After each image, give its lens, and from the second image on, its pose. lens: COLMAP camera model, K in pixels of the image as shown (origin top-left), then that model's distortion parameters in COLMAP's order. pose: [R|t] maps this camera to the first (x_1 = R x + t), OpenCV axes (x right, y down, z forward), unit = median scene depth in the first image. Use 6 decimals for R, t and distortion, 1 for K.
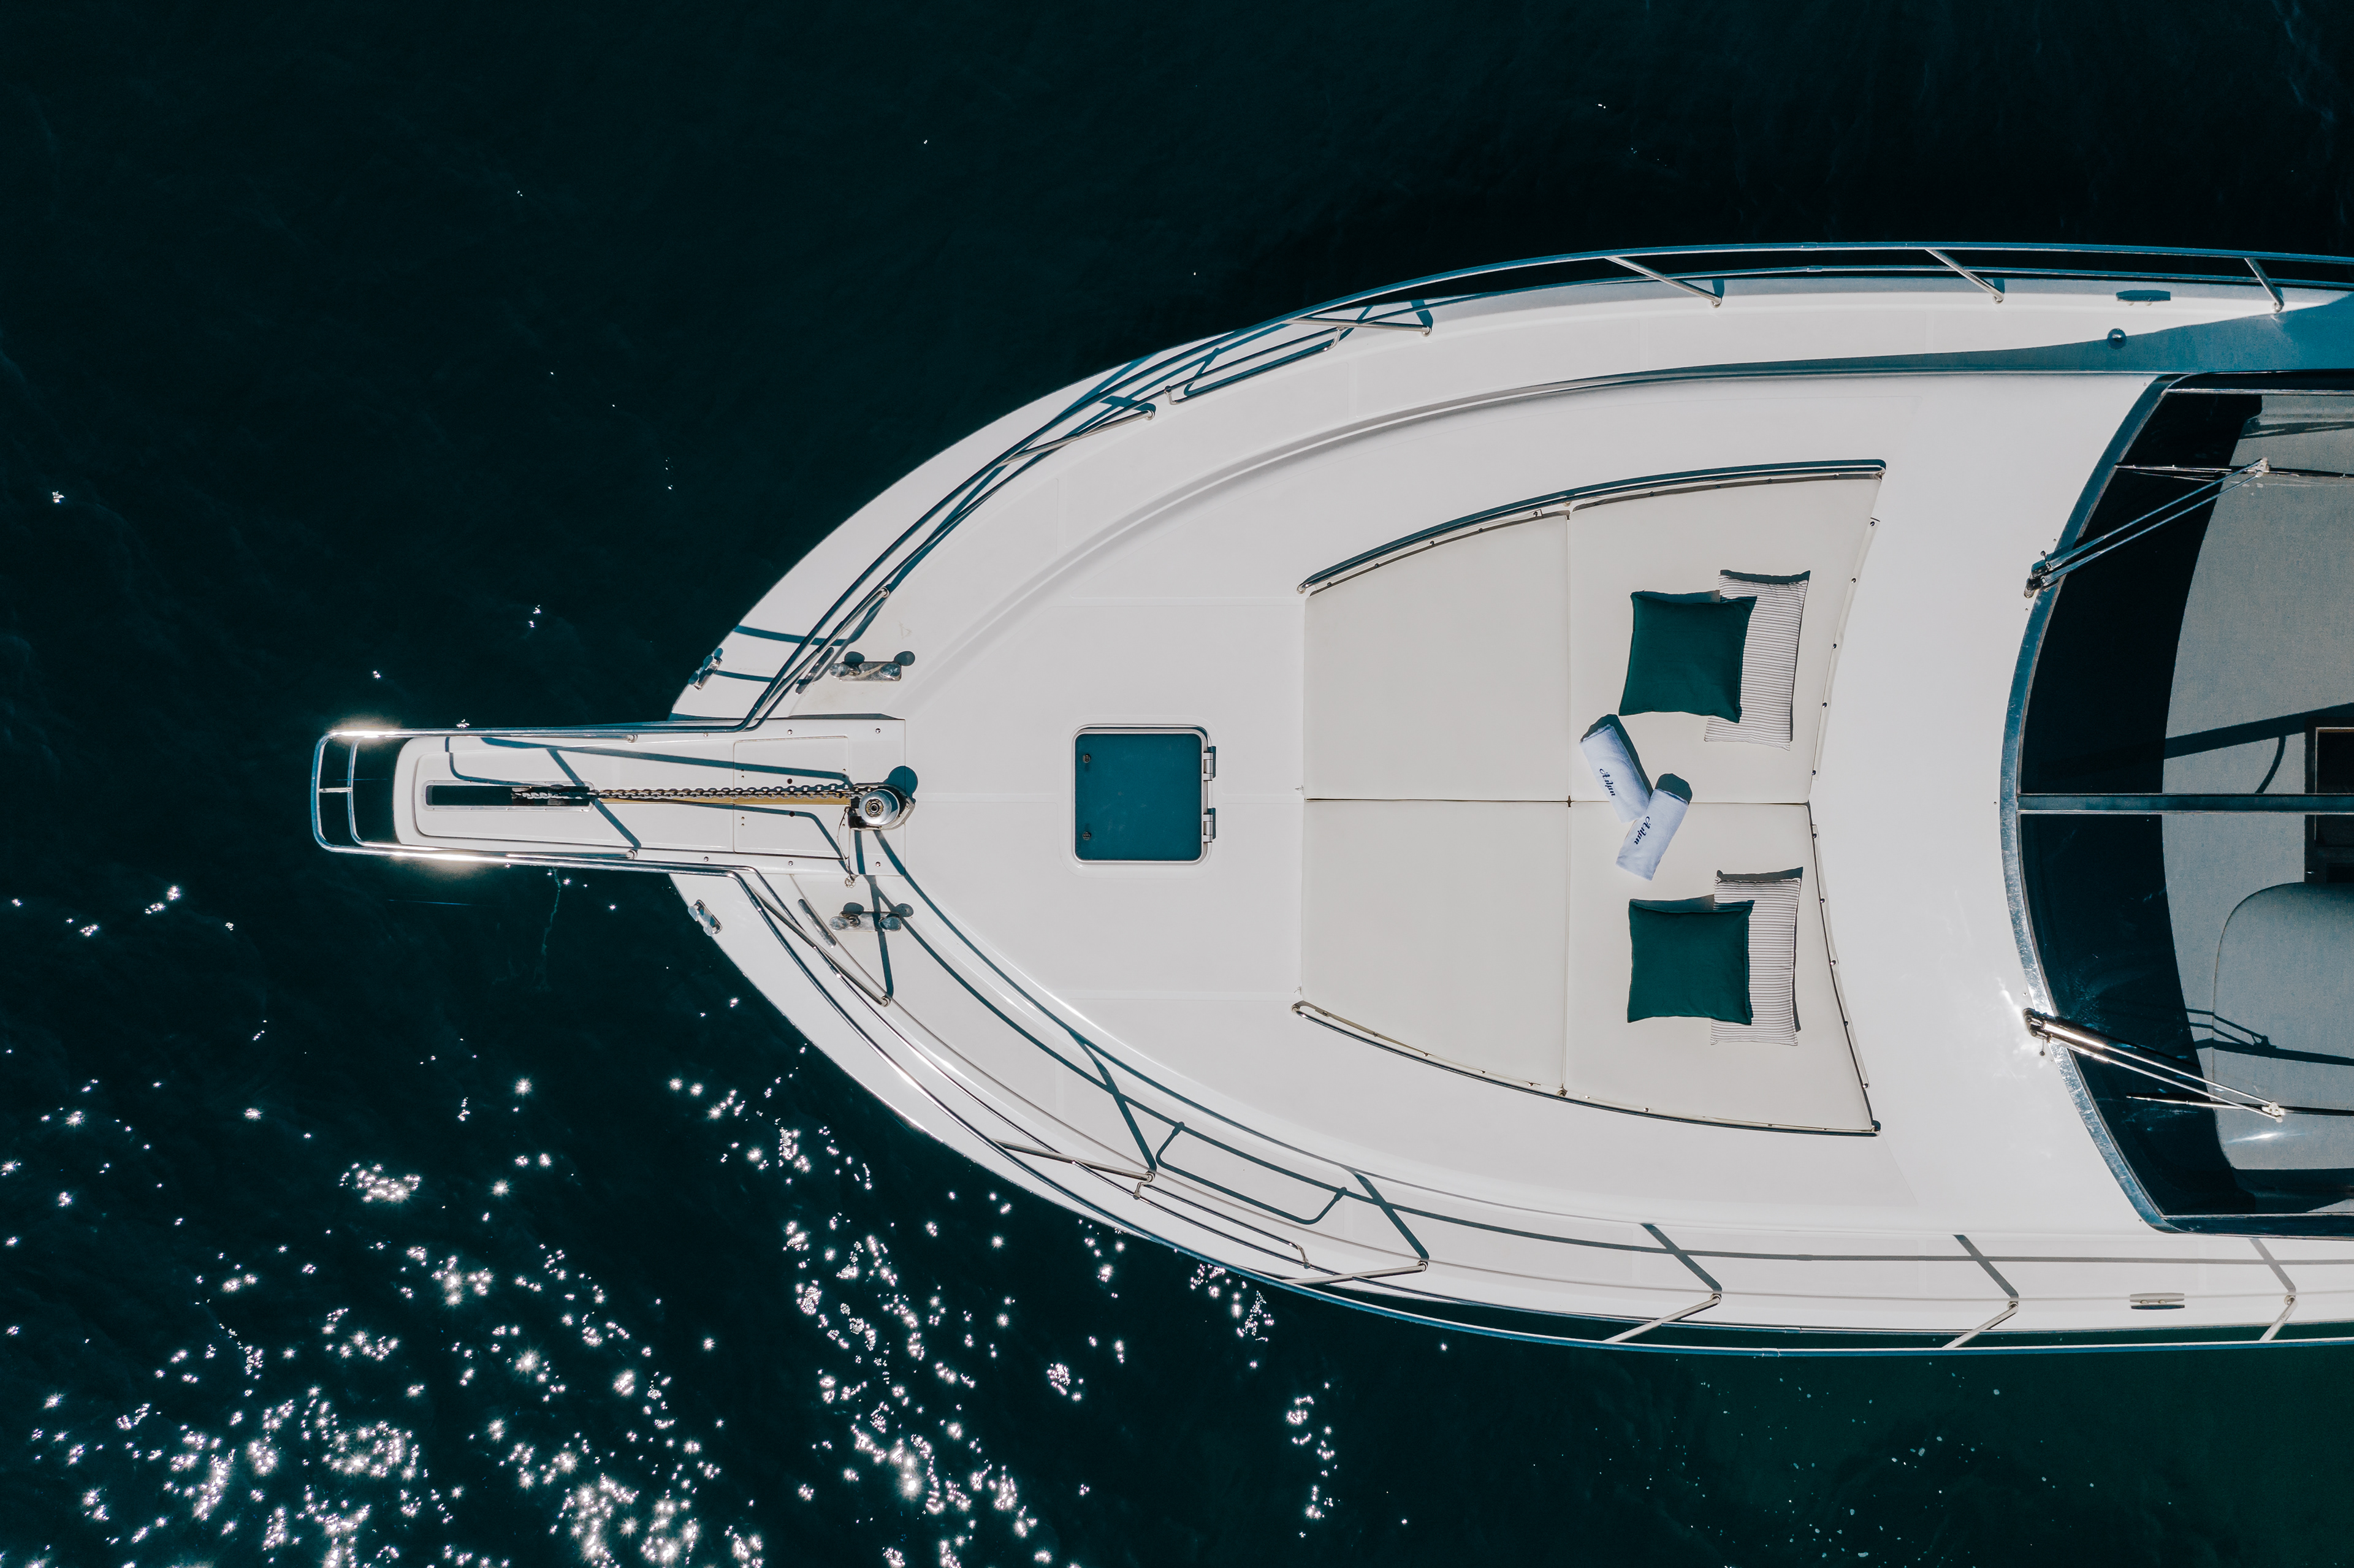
lens RADIAL K [[1874.7, 0, 1177.0], [0, 1874.7, 784.0], [0, 0, 1]] dist [-0.004387, 0.007375]
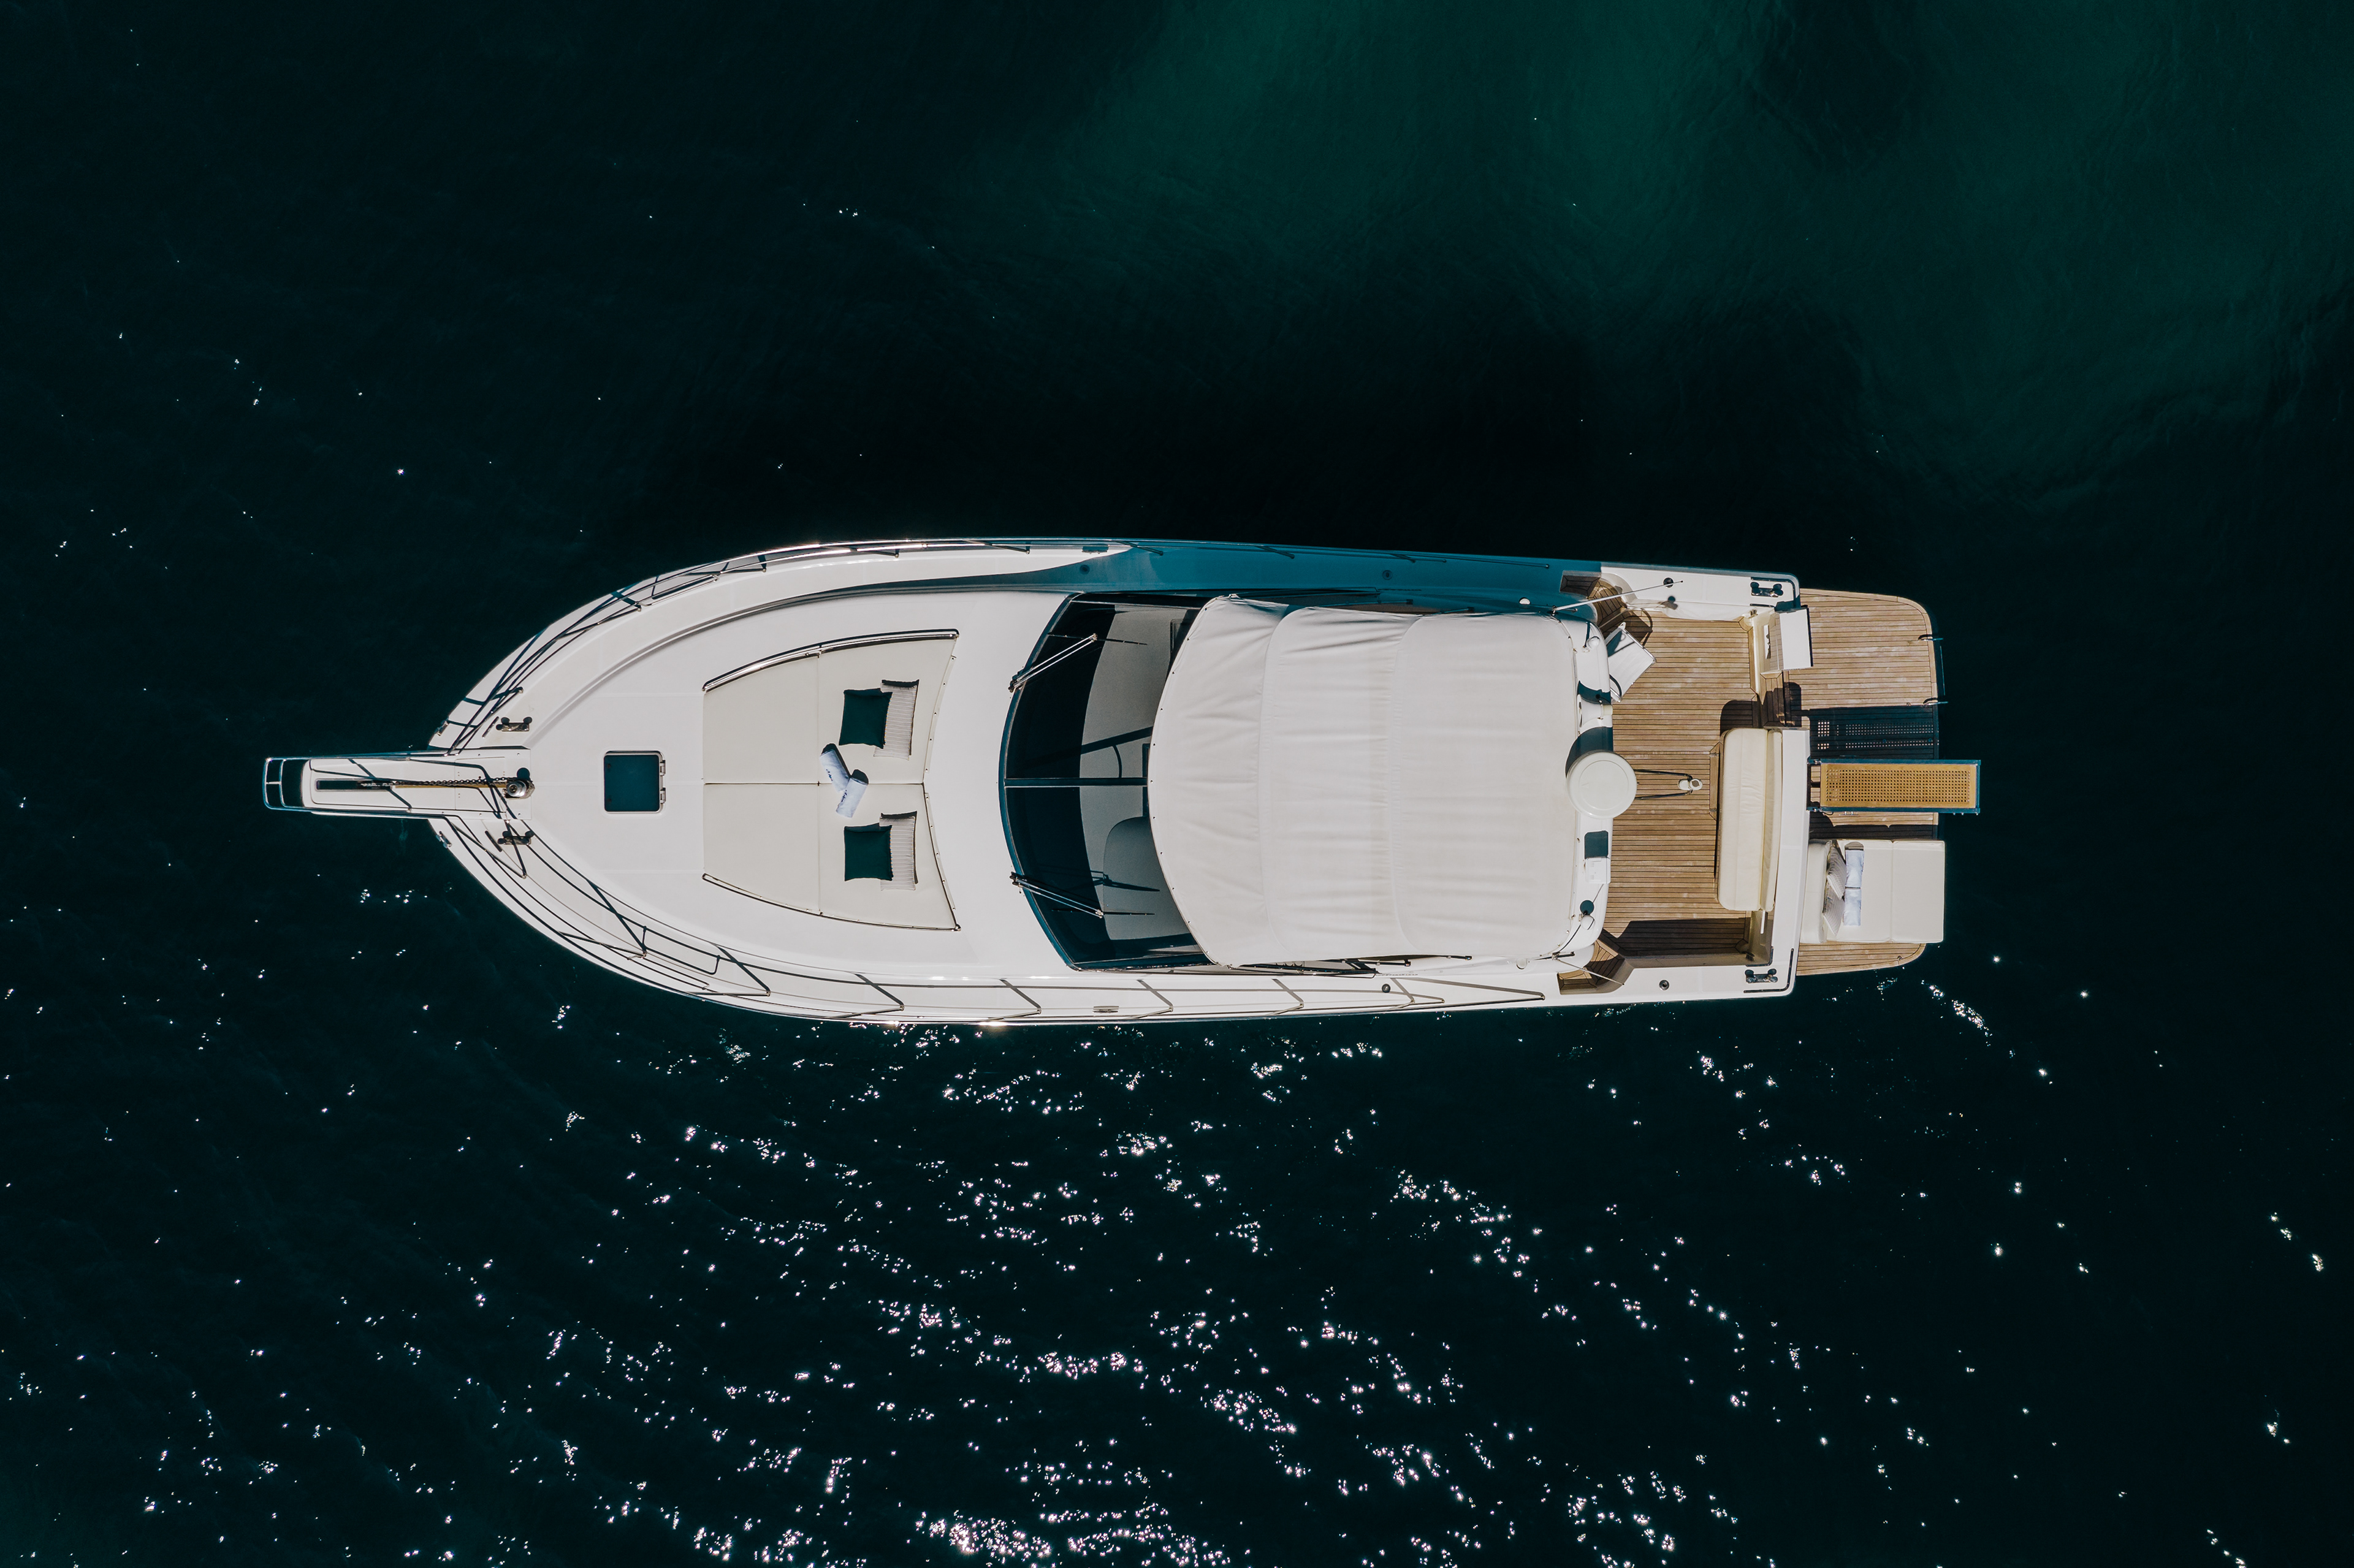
lens RADIAL K [[1985.8, 0, 1177.0], [0, 1985.8, 784.0], [0, 0, 1]] dist [-0.042191, 0.001195]
pose [[0.999909, -0.007953, 0.010897, 0.614836], [0.007895, 0.999955, 0.005345, 0.000869], [-0.010939, -0.005258, 0.999926, -1.389803]]
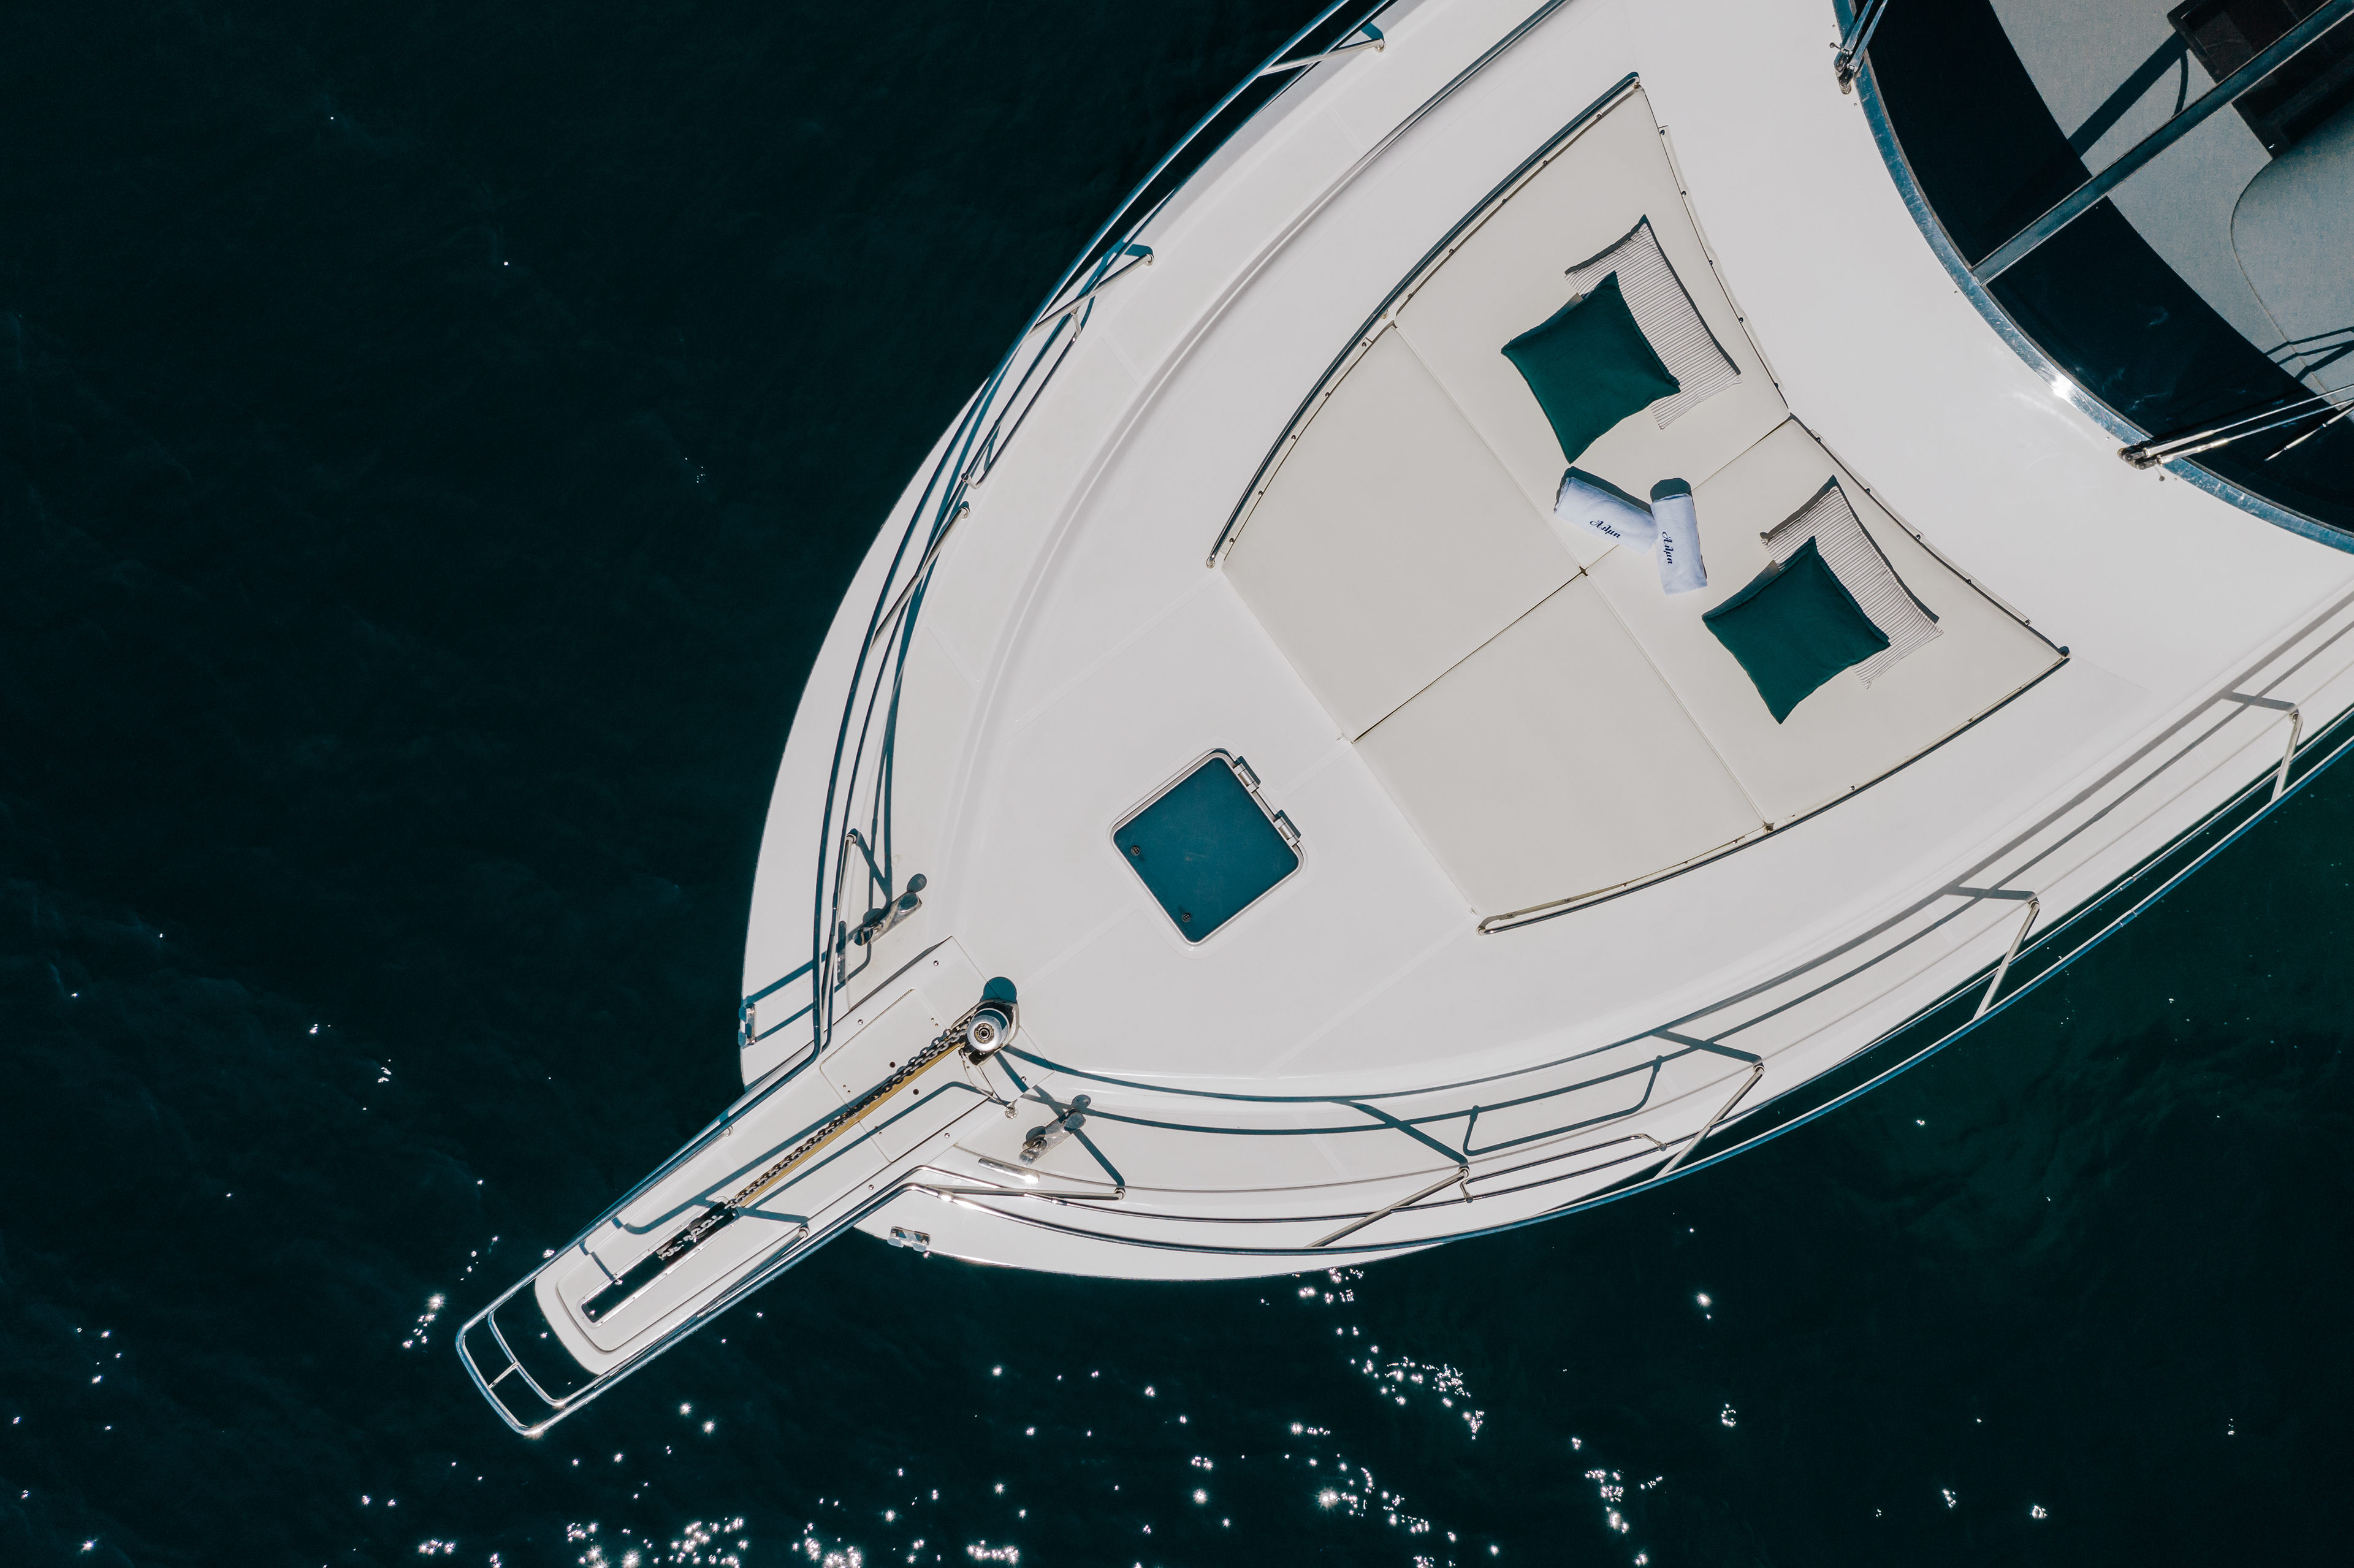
lens RADIAL K [[1912.8, 0, 1208.2], [0, 1912.8, 785.7], [0, 0, 1]] dist [-0.010018, -0.005219]
pose [[0.796783, -0.604248, 0.004612, -0.005585], [0.604265, 0.796774, -0.003976, -0.014836], [-0.001272, 0.005955, 0.999981, 0.065859]]
